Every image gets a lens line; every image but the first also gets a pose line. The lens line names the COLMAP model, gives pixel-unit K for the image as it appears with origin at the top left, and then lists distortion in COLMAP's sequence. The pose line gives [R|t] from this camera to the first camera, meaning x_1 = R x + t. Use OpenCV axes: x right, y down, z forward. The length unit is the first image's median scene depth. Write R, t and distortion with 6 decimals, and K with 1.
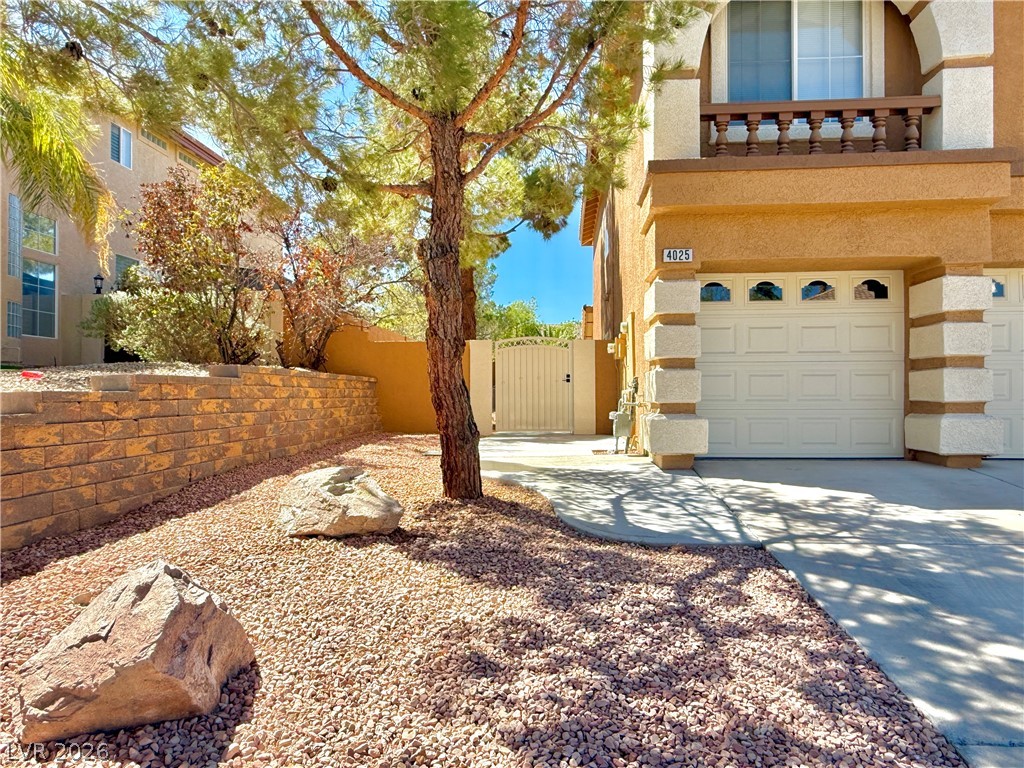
lens RADIAL K [[674.8, 0, 506.4], [0, 674.8, 377.3], [0, 0, 1]] dist [-0.004259, 0.005258]
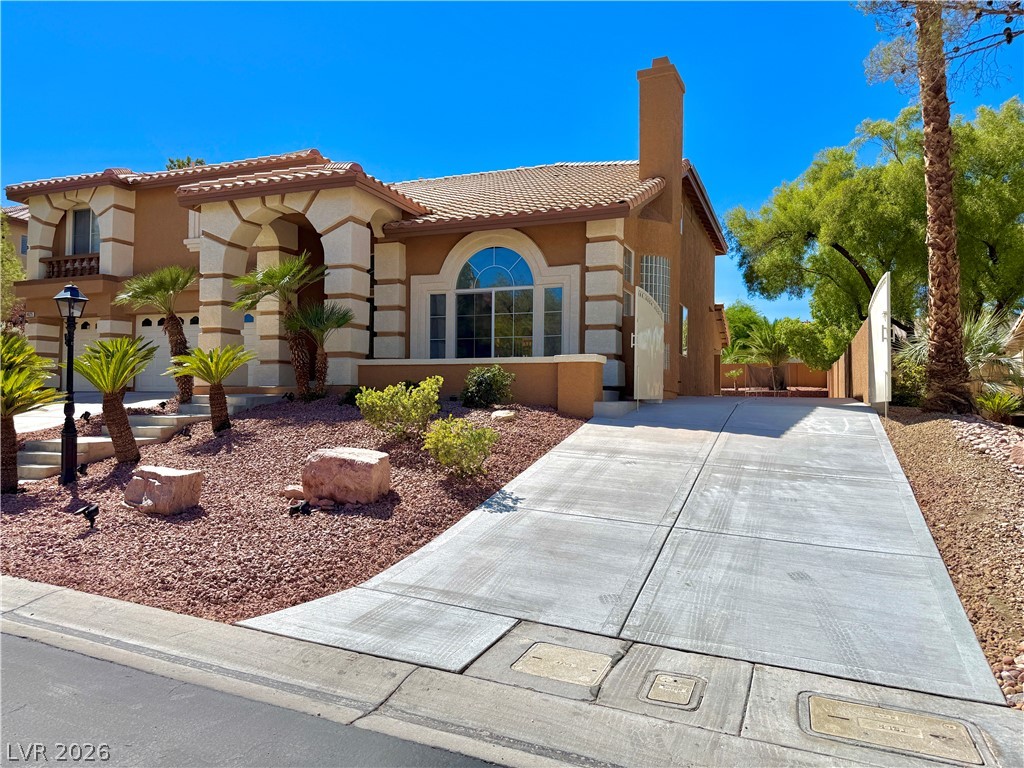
lens RADIAL K [[718.6, 0, 508.4], [0, 718.6, 384.3], [0, 0, 1]] dist [0.078536, -0.105014]
pose [[0.954427, 0.004095, -0.298417, 3.036578], [-0.005527, 0.999977, -0.003957, 0.103484], [0.298394, 0.005426, 0.954427, -1.242857]]
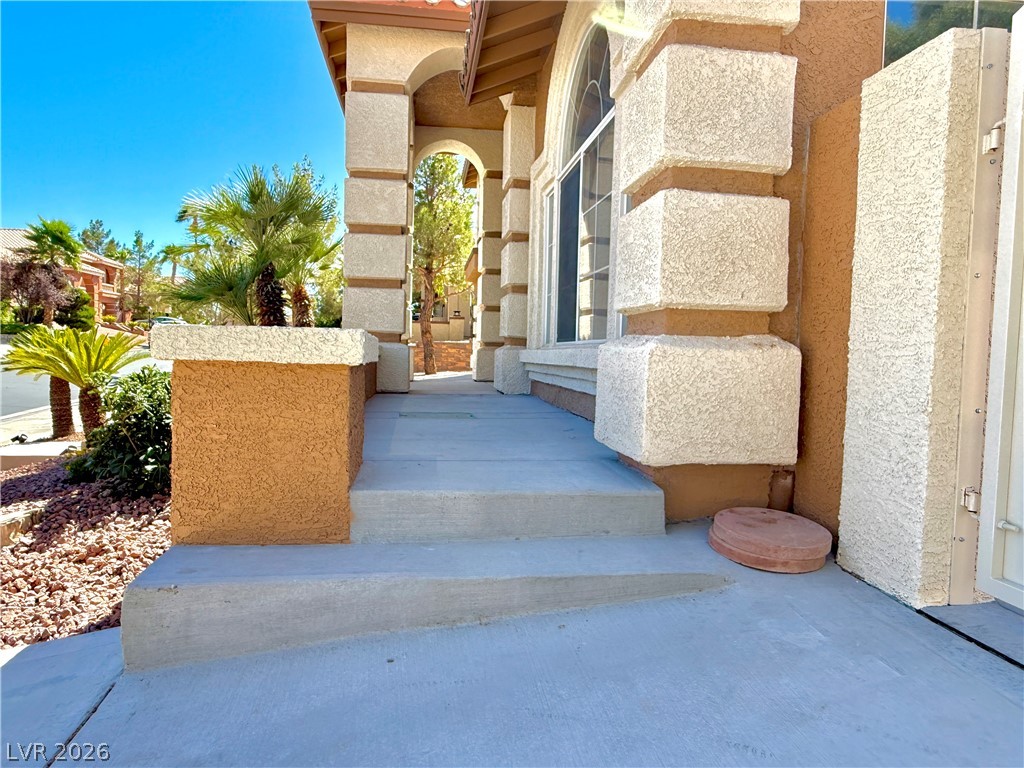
lens RADIAL K [[674.8, 0, 510.5], [0, 674.8, 382.3], [0, 0, 1]] dist [-0.004259, 0.005258]
pose [[0.203813, 0.049386, -0.977763, 3.089110], [-0.006991, 0.998775, 0.048990, 0.034316], [0.978985, -0.003149, 0.203908, 0.577813]]
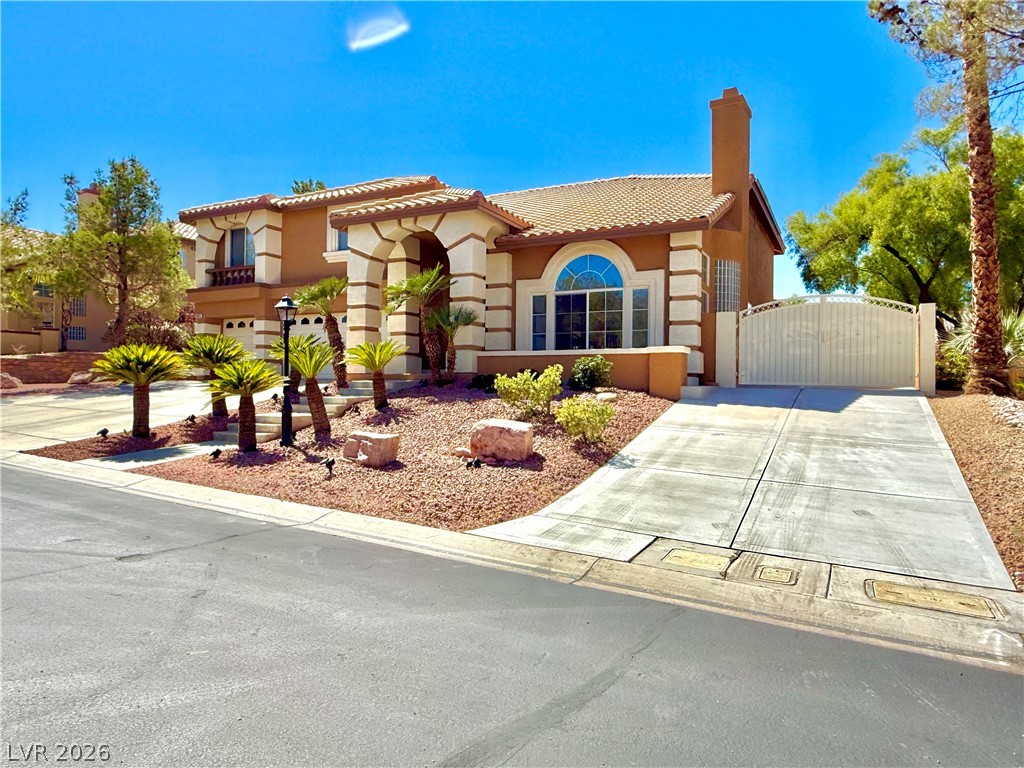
lens RADIAL K [[674.8, 0, 504.3], [0, 674.8, 383.8], [0, 0, 1]] dist [-0.004259, 0.005258]
pose [[0.923238, 0.008429, -0.384136, 2.993993], [-0.004175, 0.999920, 0.011906, 0.110611], [0.384206, -0.009389, 0.923200, -1.520421]]
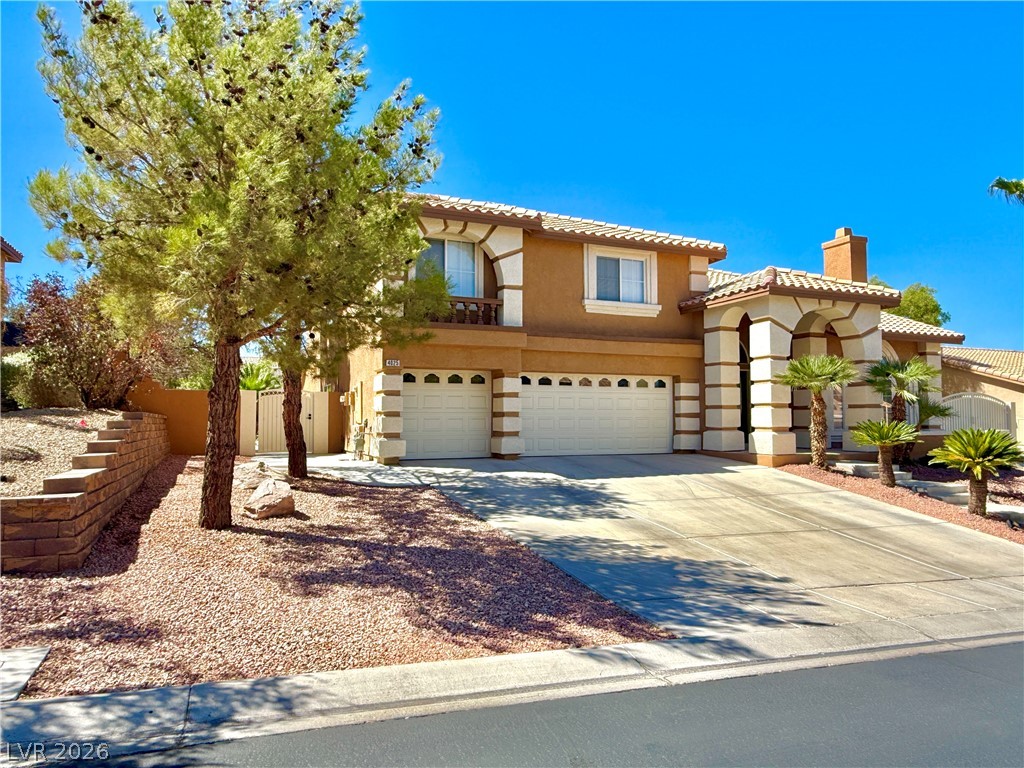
lens RADIAL K [[674.8, 0, 507.3], [0, 674.8, 390.2], [0, 0, 1]] dist [-0.004259, 0.005258]
pose [[0.888959, 0.021544, 0.457479, -0.400683], [-0.011155, 0.999615, -0.025399, -0.046431], [-0.457850, 0.017476, 0.888858, -1.063745]]
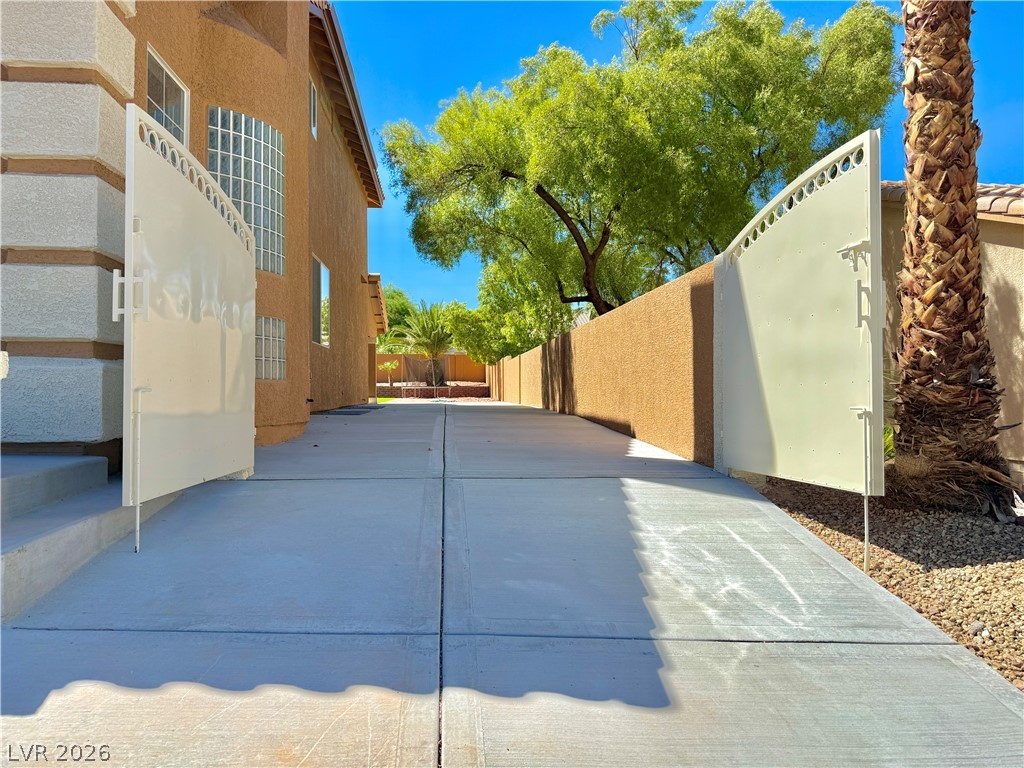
lens RADIAL K [[718.6, 0, 511.6], [0, 718.6, 387.1], [0, 0, 1]] dist [0.078536, -0.105014]
pose [[0.983893, 0.003792, 0.178716, 2.976207], [-0.006727, 0.999852, 0.015820, 0.038080], [-0.178630, -0.016767, 0.983773, 0.028283]]
